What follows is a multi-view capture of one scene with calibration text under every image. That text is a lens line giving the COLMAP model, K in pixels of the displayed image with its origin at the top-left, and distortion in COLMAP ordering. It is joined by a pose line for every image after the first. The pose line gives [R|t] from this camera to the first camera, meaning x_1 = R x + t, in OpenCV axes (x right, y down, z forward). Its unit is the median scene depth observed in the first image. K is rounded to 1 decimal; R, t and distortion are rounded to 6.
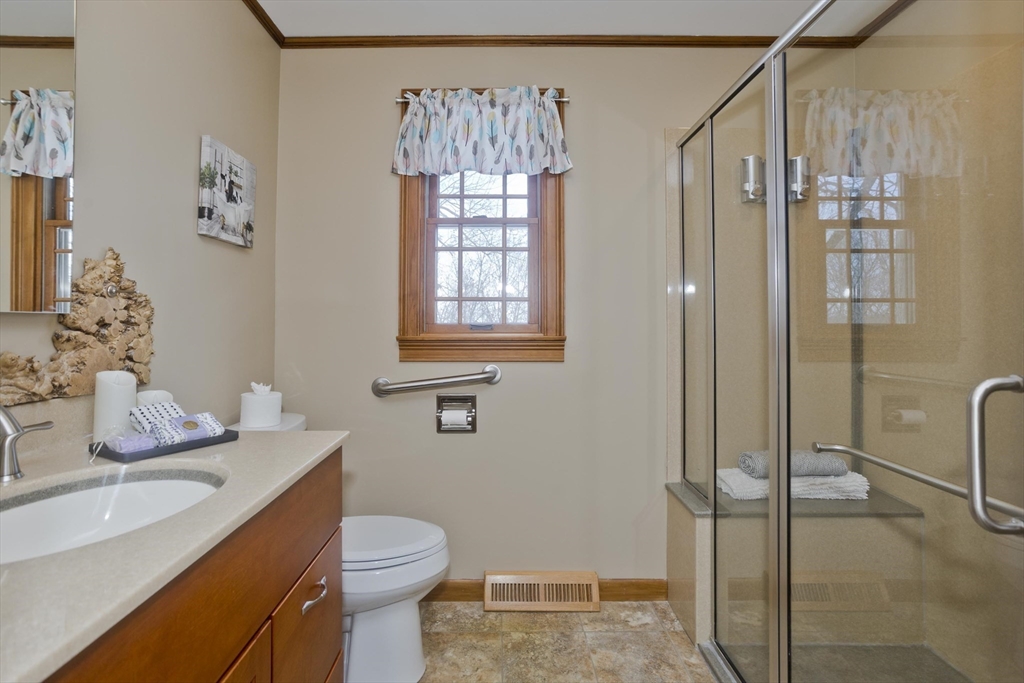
lens RADIAL K [[501.7, 0, 489.0], [0, 501.7, 314.7], [0, 0, 1]] dist [-0.040676, 0.010472]
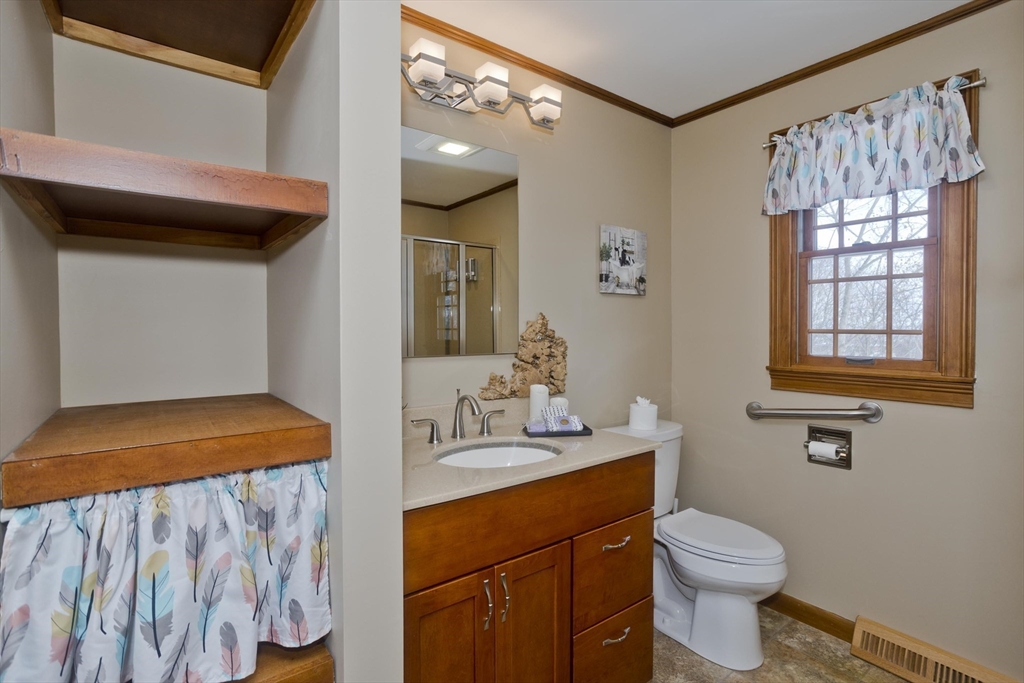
lens RADIAL K [[501.7, 0, 515.3], [0, 501.7, 334.1], [0, 0, 1]] dist [-0.040676, 0.010472]
pose [[0.602891, 0.014469, -0.797692, 0.344020], [0.018403, 0.999317, 0.032034, -0.070316], [0.797611, -0.033993, 0.602213, -0.080137]]
